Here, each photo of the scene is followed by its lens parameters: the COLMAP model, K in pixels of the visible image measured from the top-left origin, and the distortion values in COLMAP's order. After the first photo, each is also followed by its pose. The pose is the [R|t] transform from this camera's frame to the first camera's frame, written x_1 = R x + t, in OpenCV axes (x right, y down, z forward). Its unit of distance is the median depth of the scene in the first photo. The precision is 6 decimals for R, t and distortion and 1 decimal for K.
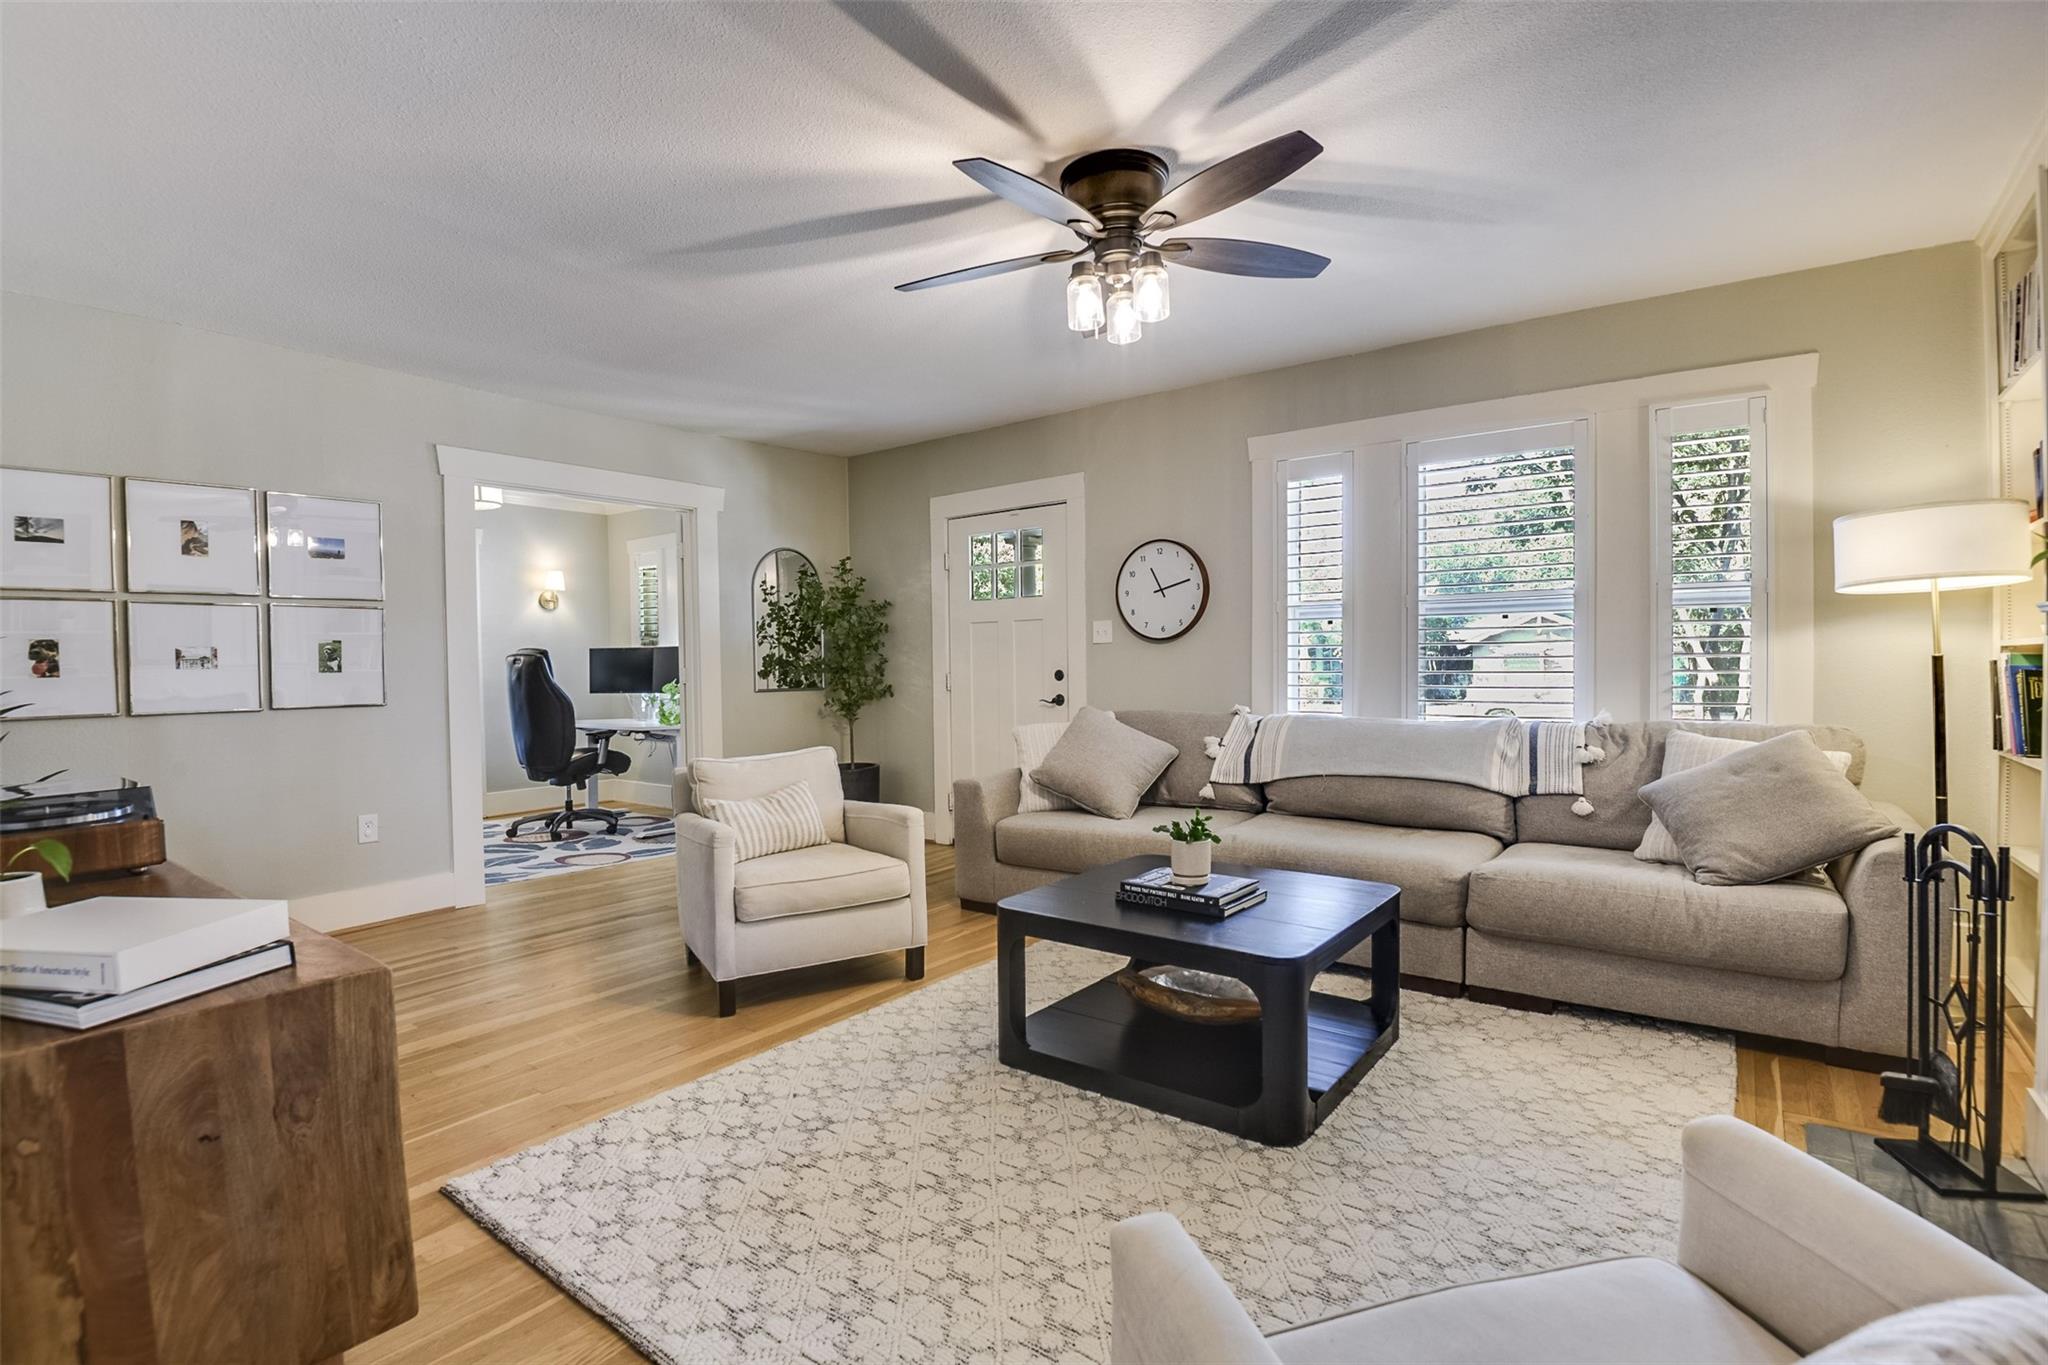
lens RADIAL K [[977.0, 0, 1024.0], [0, 977.0, 682.5], [0, 0, 1]] dist [-0.022458, -0.000162]
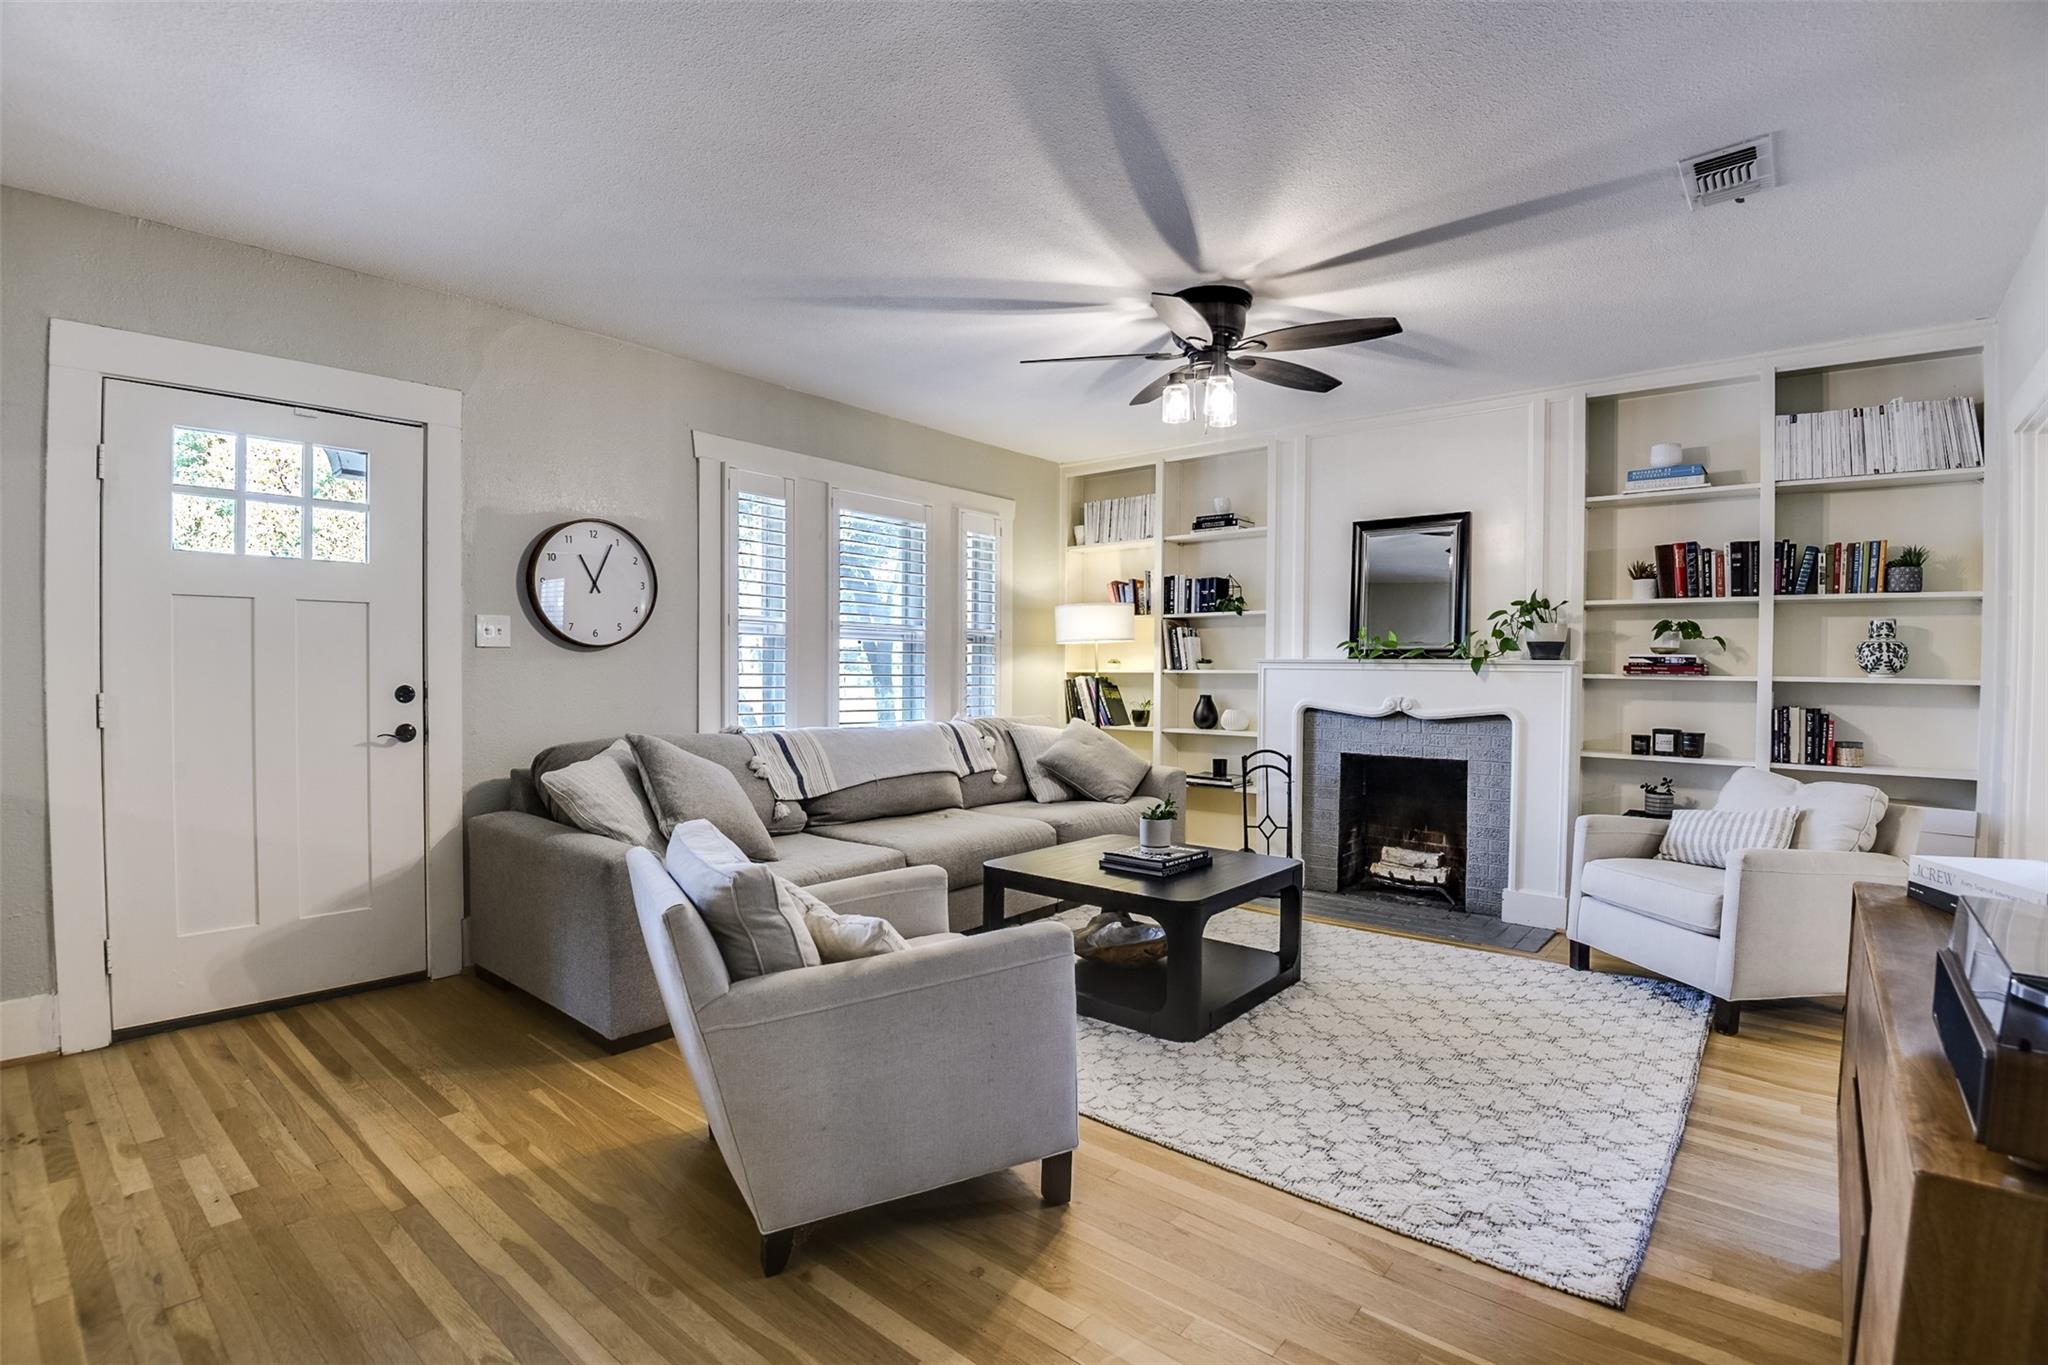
lens RADIAL K [[950.0, 0, 1018.5], [0, 950.0, 684.9], [0, 0, 1]] dist [-0.025536, -0.000103]
pose [[0.049316, -0.004147, 0.998775, -1.106230], [0.010294, 0.999940, 0.003644, -0.022978], [-0.998730, 0.010102, 0.049356, 1.138165]]
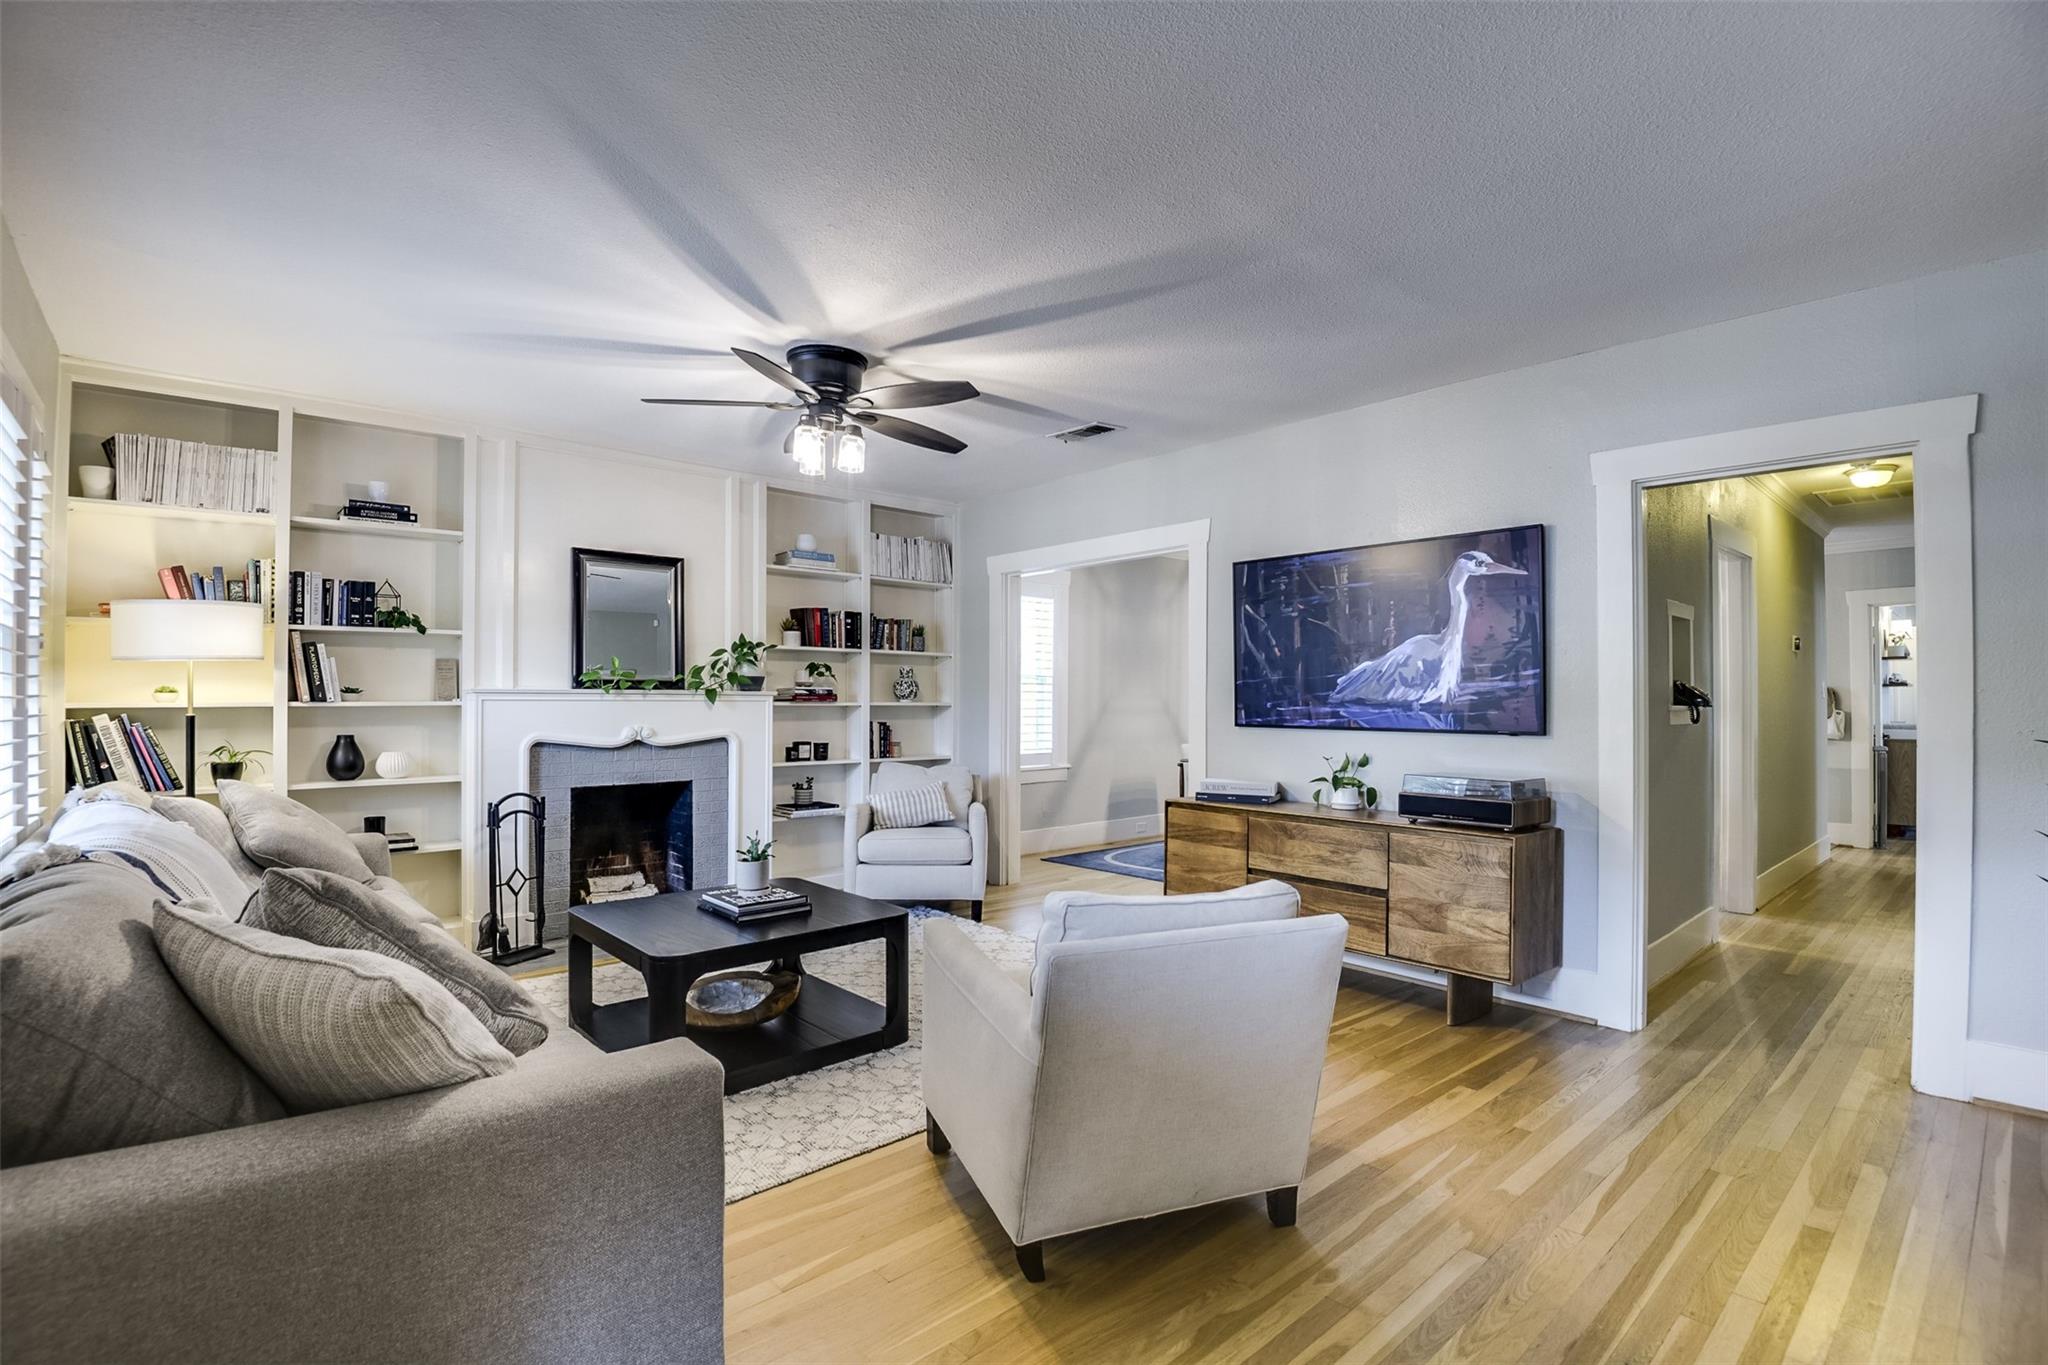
lens RADIAL K [[950.0, 0, 1018.5], [0, 950.0, 684.9], [0, 0, 1]] dist [-0.025536, -0.000103]
pose [[-0.982238, 0.013340, 0.187164, -0.382558], [0.014185, 0.999894, 0.003174, -0.061576], [-0.187102, 0.005773, -0.982324, 2.164928]]
